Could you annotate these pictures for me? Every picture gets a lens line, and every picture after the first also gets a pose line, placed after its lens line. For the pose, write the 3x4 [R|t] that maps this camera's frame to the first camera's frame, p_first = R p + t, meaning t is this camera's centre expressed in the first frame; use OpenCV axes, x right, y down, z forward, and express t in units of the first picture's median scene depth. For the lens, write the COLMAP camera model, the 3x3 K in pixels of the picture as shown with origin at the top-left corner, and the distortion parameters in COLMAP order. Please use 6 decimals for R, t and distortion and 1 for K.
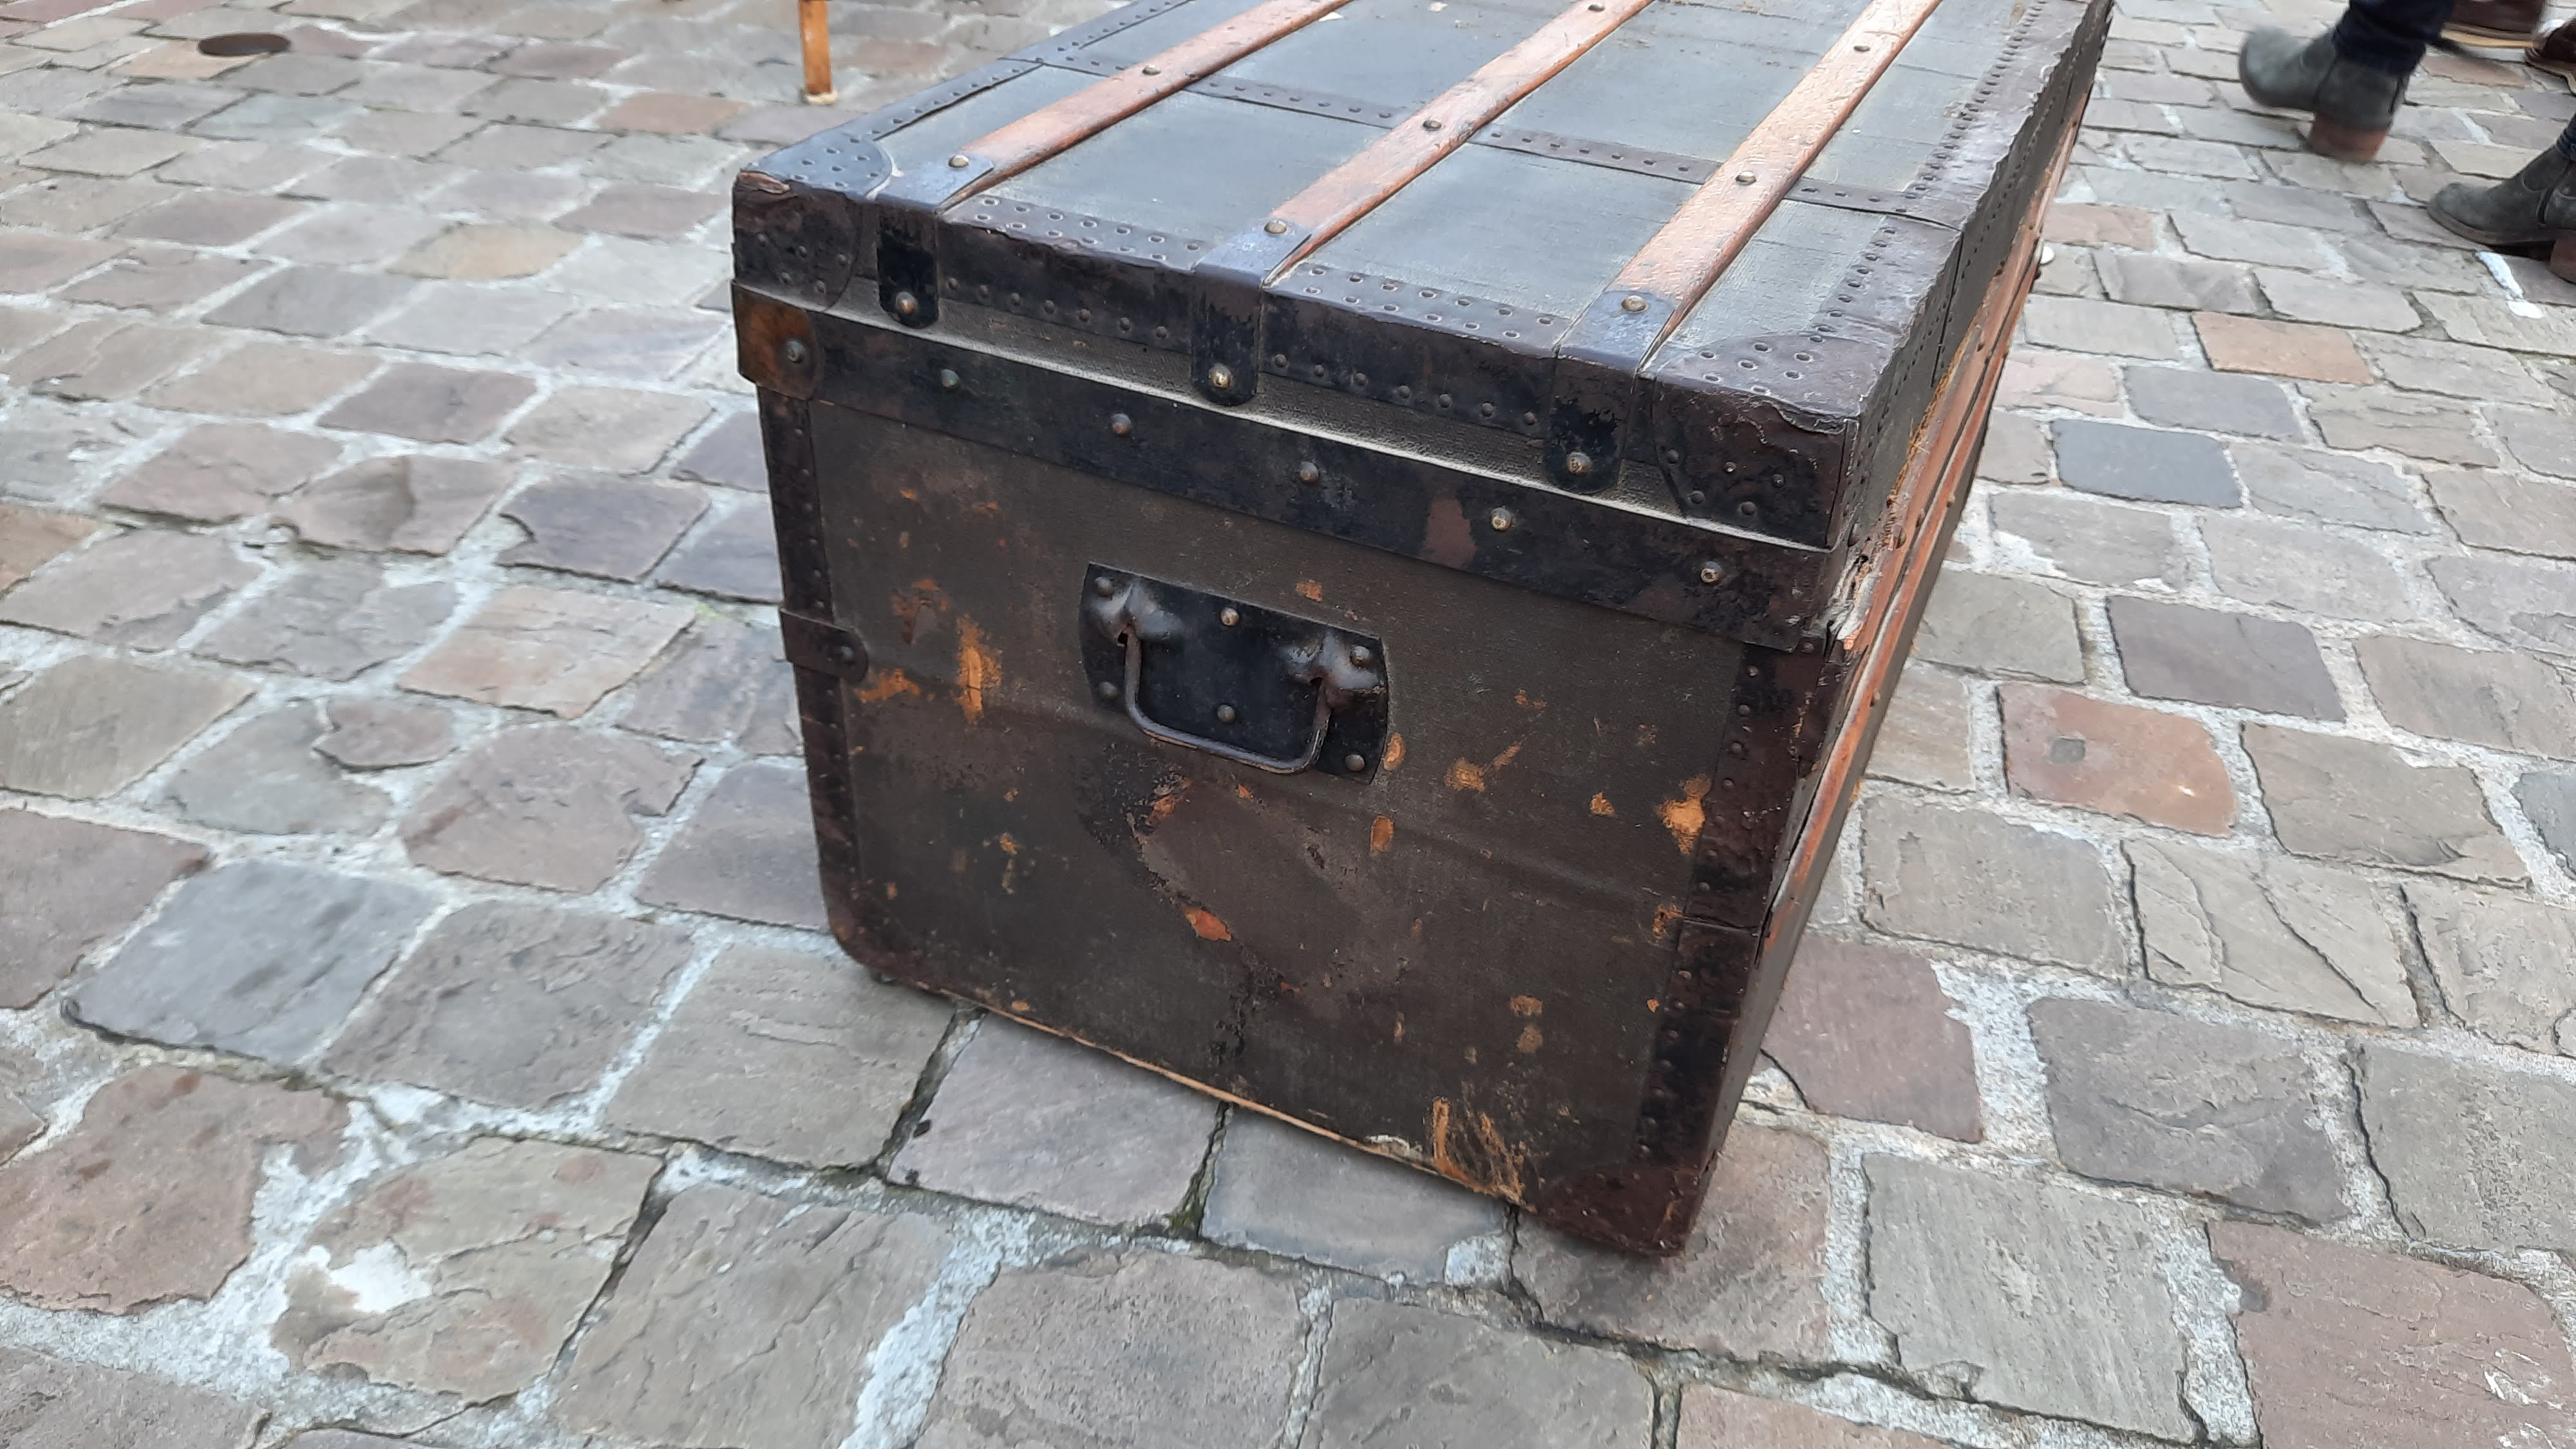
lens RADIAL K [[1911.6, 0, 1288.0], [0, 1911.6, 724.5], [0, 0, 1]] dist [0.042382, -0.045255]
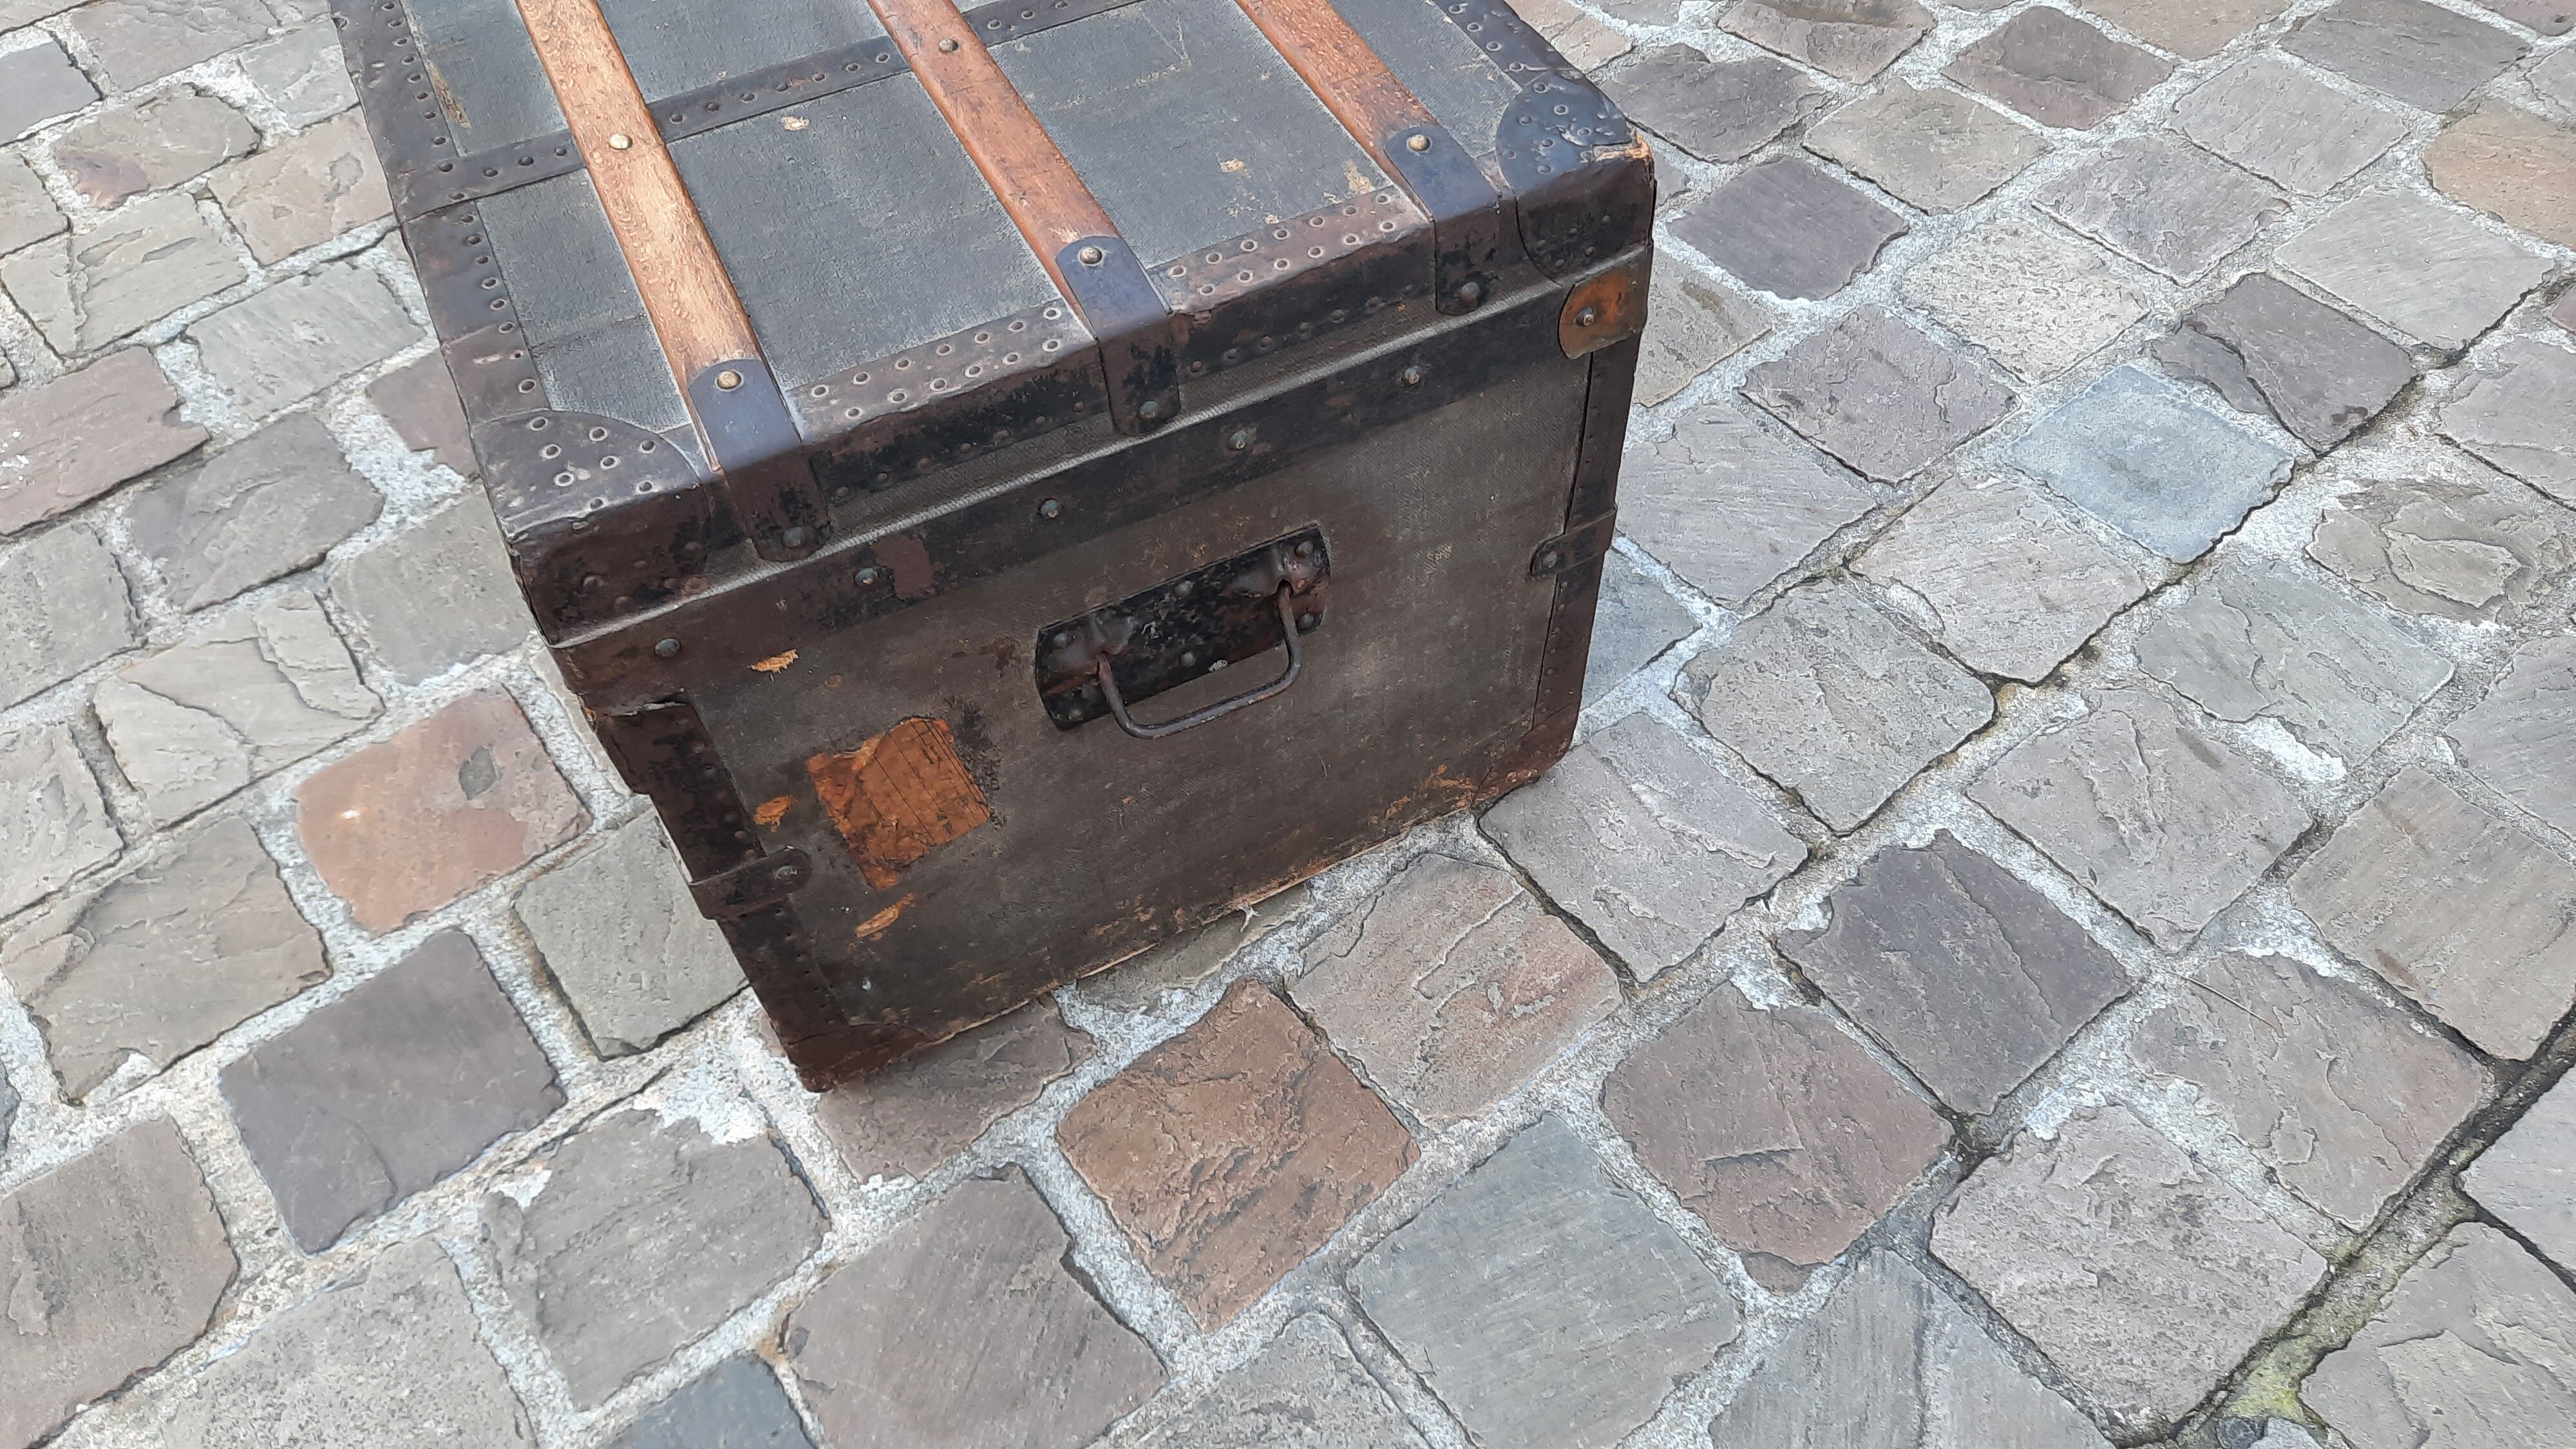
lens RADIAL K [[1858.1, 0, 1299.2], [0, 1858.1, 715.8], [0, 0, 1]] dist [0.051717, -0.048191]
pose [[-0.619459, 0.608928, -0.495457, 0.810552], [-0.427219, 0.267998, 0.863517, -1.289821], [0.658601, 0.746582, 0.094132, 1.586203]]
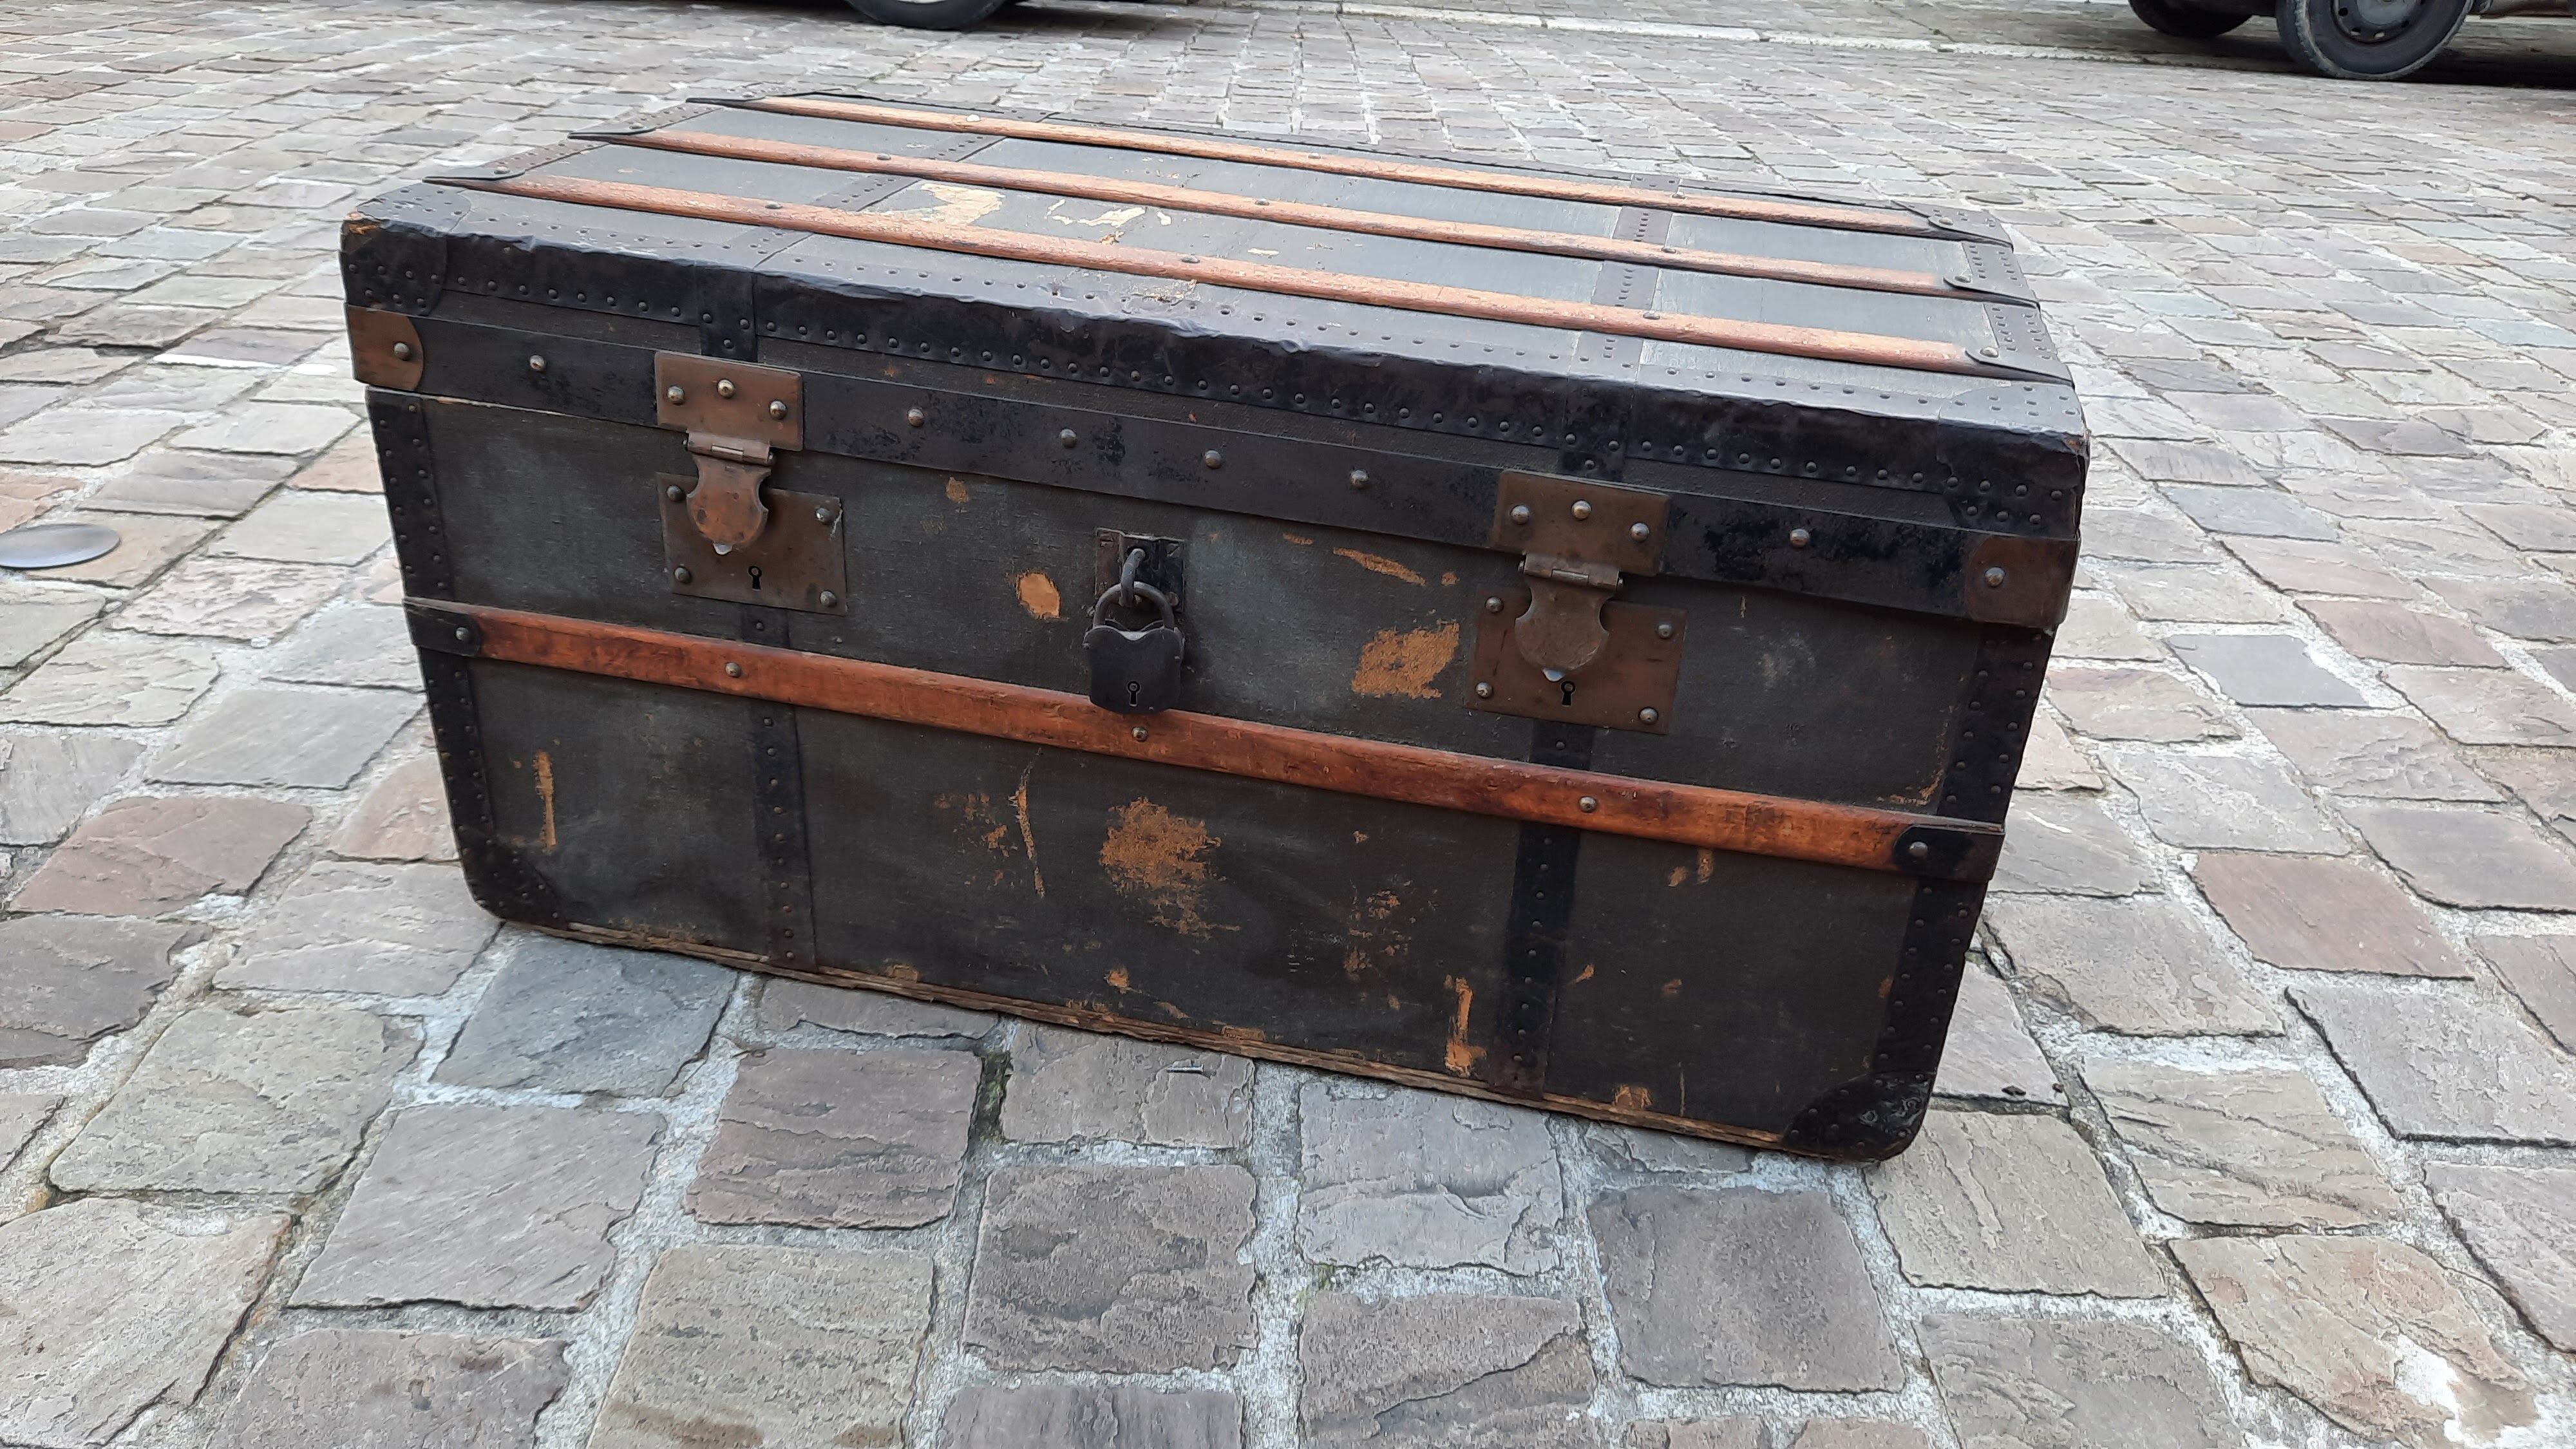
lens RADIAL K [[1869.1, 0, 1299.3], [0, 1869.1, 718.2], [0, 0, 1]] dist [0.051961, -0.055815]
pose [[-0.221276, -0.506893, 0.833125, -0.986351], [0.490382, 0.680603, 0.544339, -0.838605], [-0.842949, 0.528999, 0.097969, 1.167996]]
